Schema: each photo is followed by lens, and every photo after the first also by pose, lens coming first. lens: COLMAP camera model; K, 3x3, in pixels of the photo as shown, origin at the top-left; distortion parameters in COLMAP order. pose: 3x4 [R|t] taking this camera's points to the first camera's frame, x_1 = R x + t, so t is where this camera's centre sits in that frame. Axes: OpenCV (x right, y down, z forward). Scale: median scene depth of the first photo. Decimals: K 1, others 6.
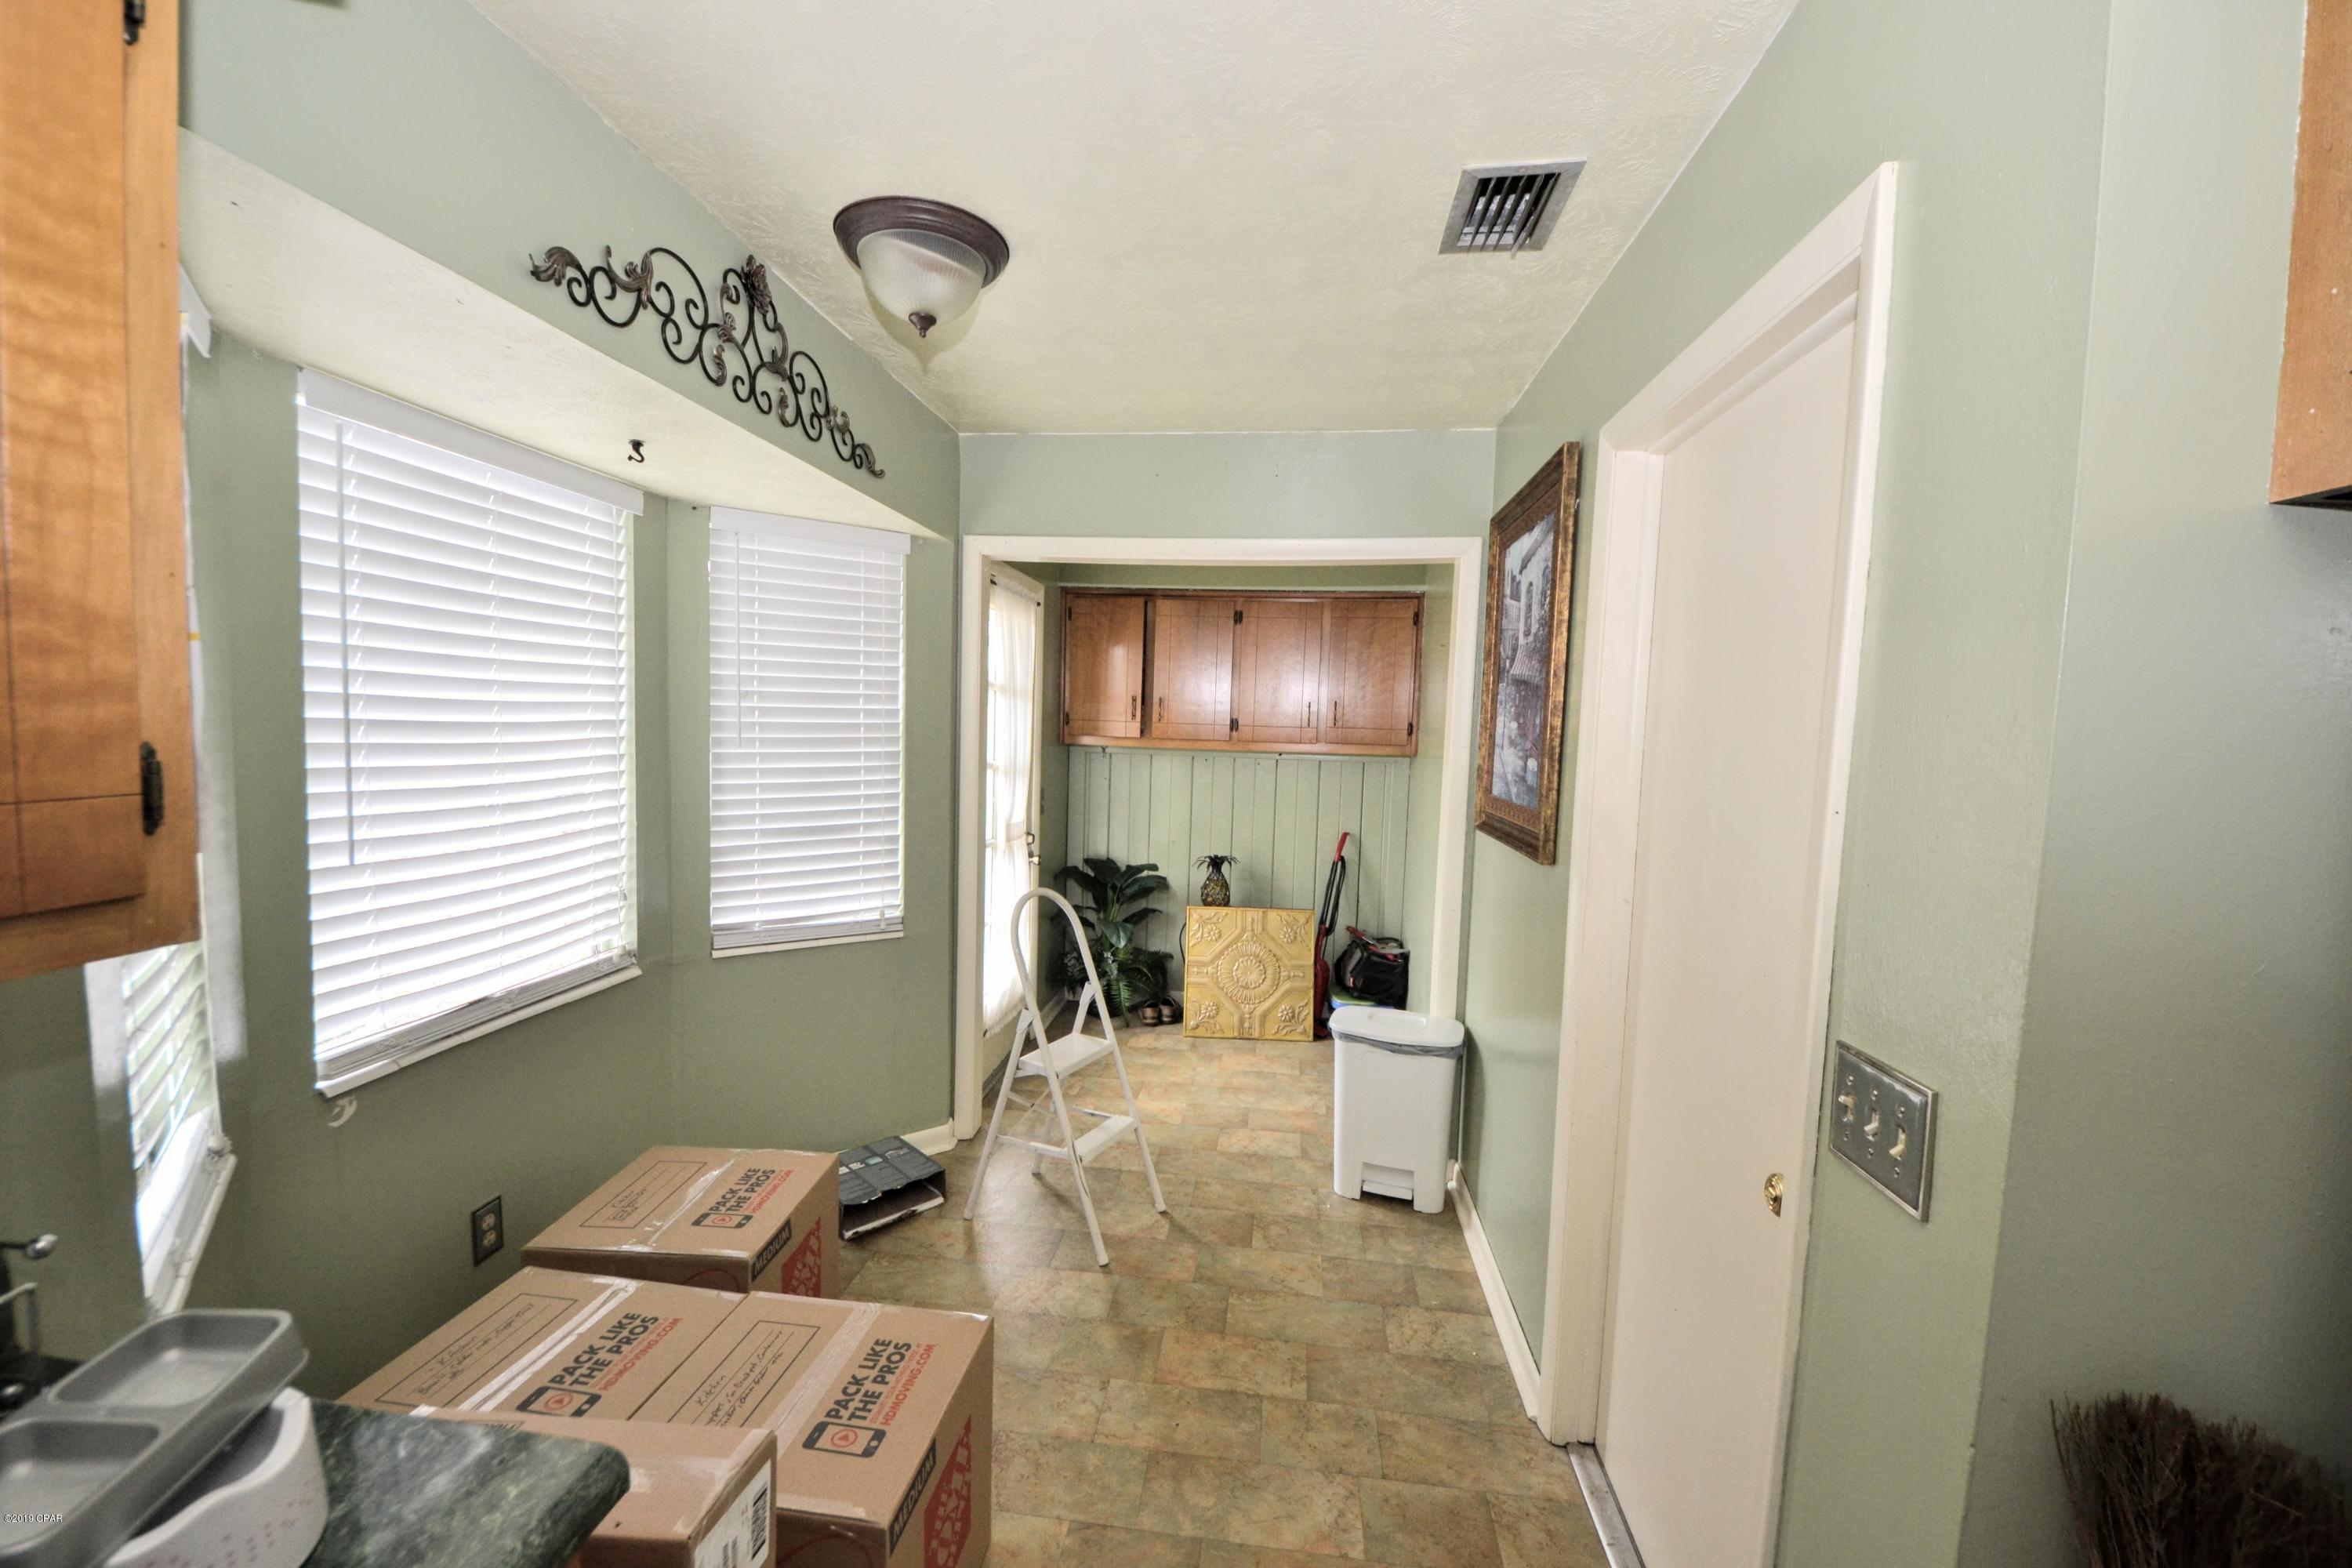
lens RADIAL K [[961.2, 0, 1161.5], [0, 961.2, 792.5], [0, 0, 1]] dist [-0.003988, -0.000617]
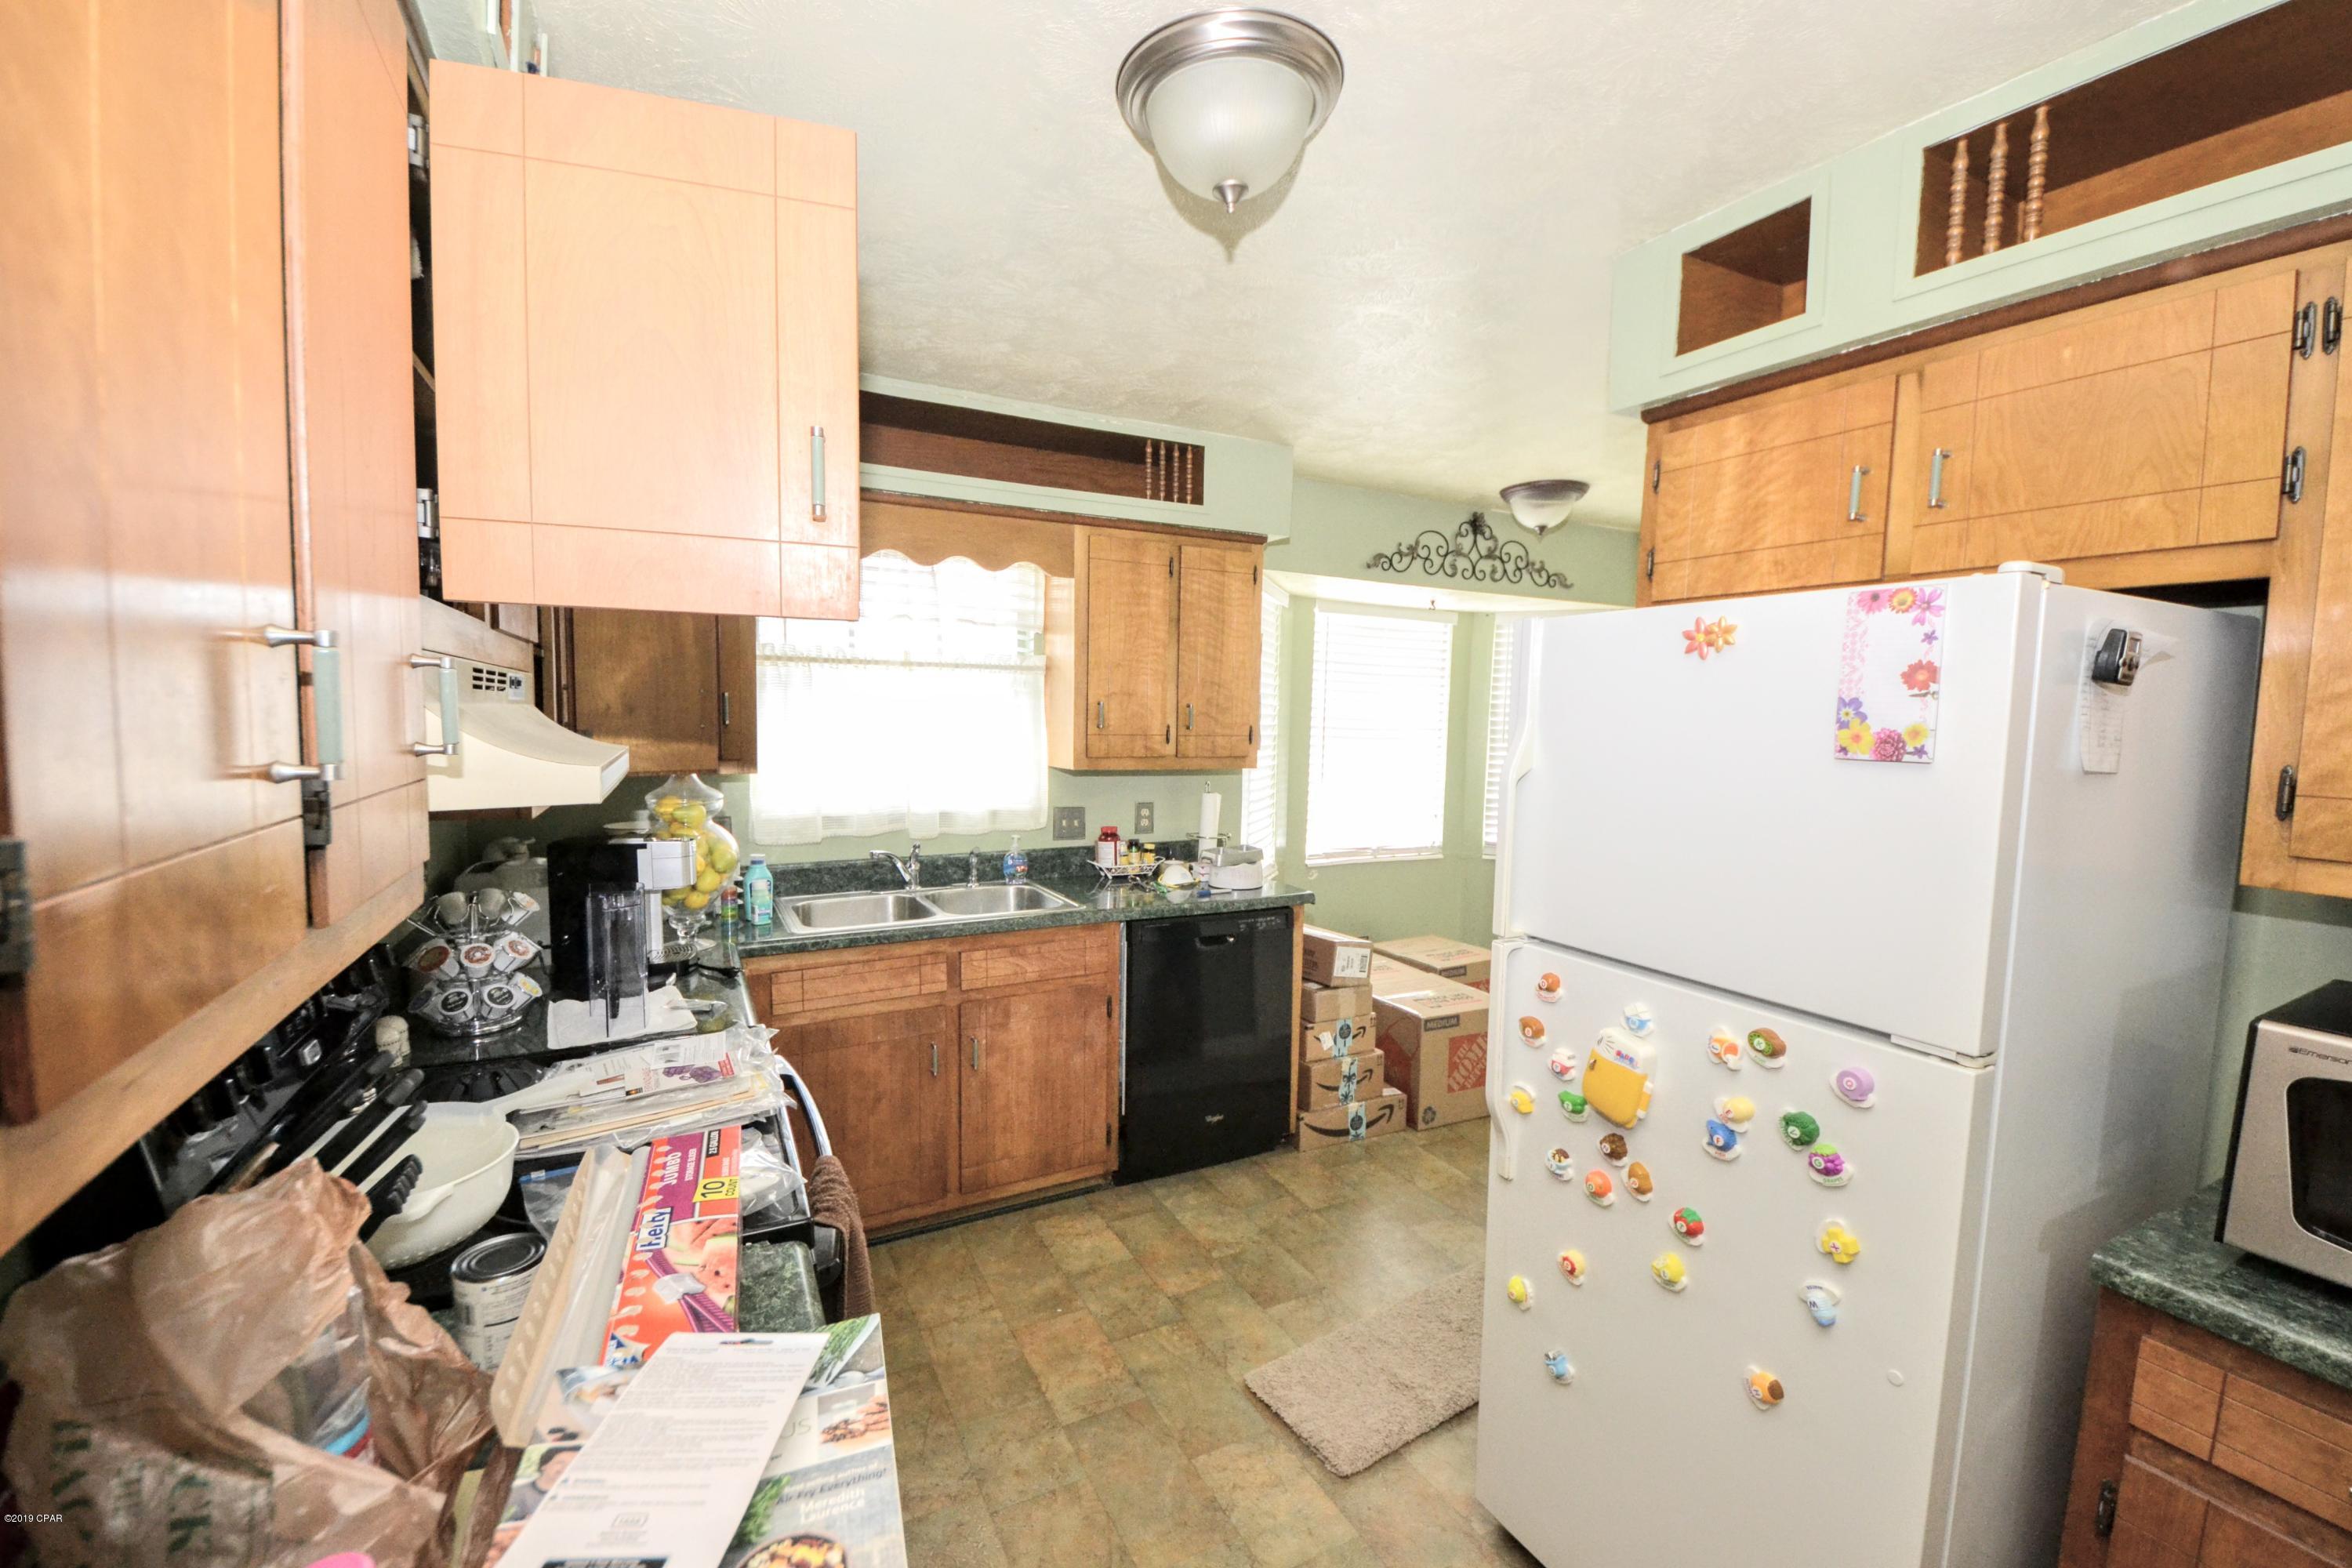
lens RADIAL K [[961.2, 0, 1176.5], [0, 961.2, 779.3], [0, 0, 1]] dist [-0.003988, -0.000617]
pose [[0.579167, 0.045317, -0.813948, 0.995292], [-0.067667, 0.997681, 0.007398, 0.073943], [0.812395, 0.050793, 0.580890, -0.791667]]
